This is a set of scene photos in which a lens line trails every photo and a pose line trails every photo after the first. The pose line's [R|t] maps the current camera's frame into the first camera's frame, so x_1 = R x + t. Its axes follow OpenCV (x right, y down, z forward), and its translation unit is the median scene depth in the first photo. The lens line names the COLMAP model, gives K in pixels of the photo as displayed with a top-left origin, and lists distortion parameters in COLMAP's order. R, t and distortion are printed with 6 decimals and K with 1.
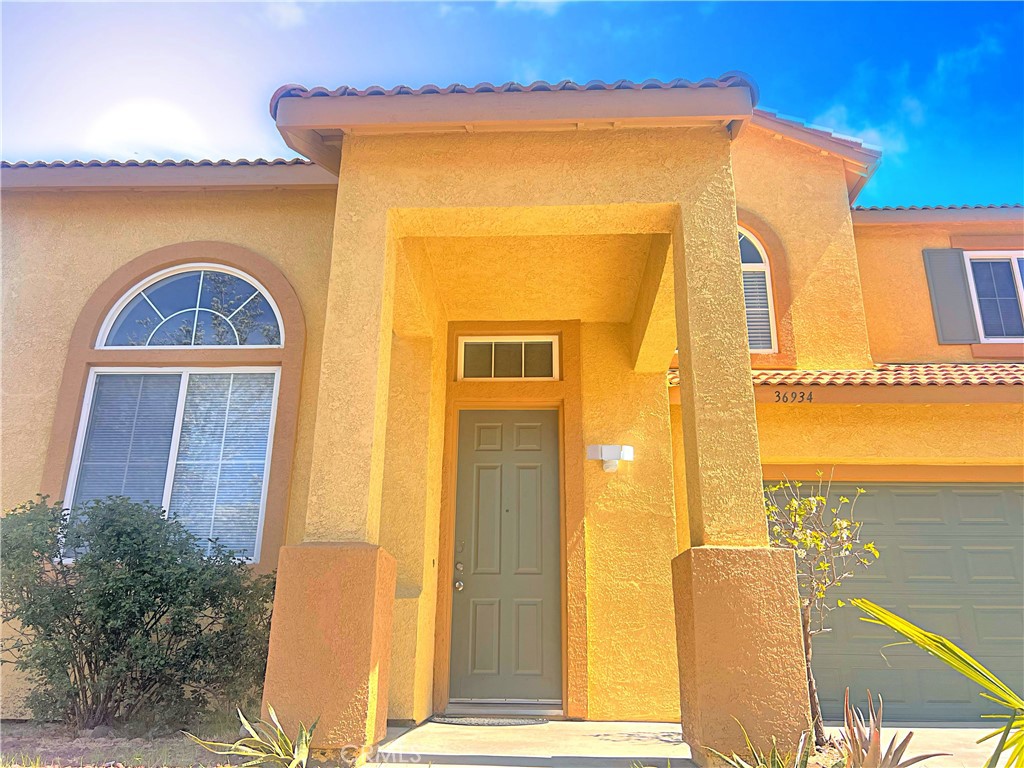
lens RADIAL K [[819.1, 0, 512.0], [0, 819.1, 384.0], [0, 0, 1]] dist [0.095184, -0.132945]
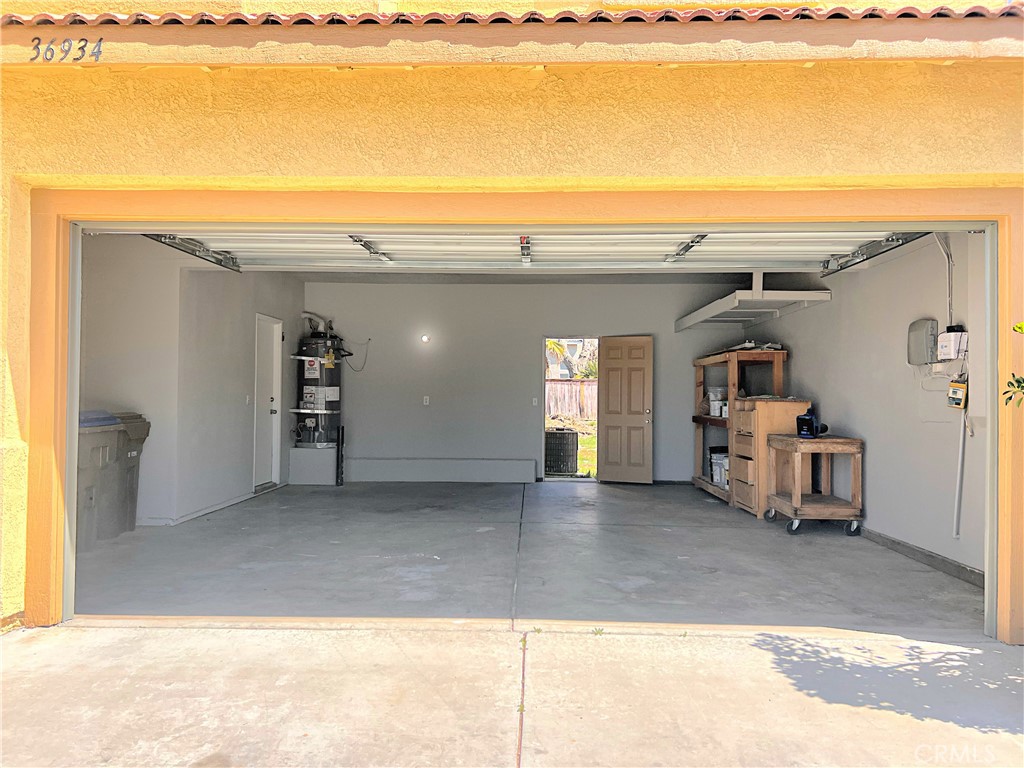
lens RADIAL K [[819.1, 0, 512.0], [0, 819.1, 384.0], [0, 0, 1]] dist [0.095184, -0.132945]
pose [[0.999917, -0.003813, 0.012344, 0.675881], [-0.000197, 0.950859, 0.309625, 0.057947], [-0.012918, -0.309601, 0.950779, 0.518308]]
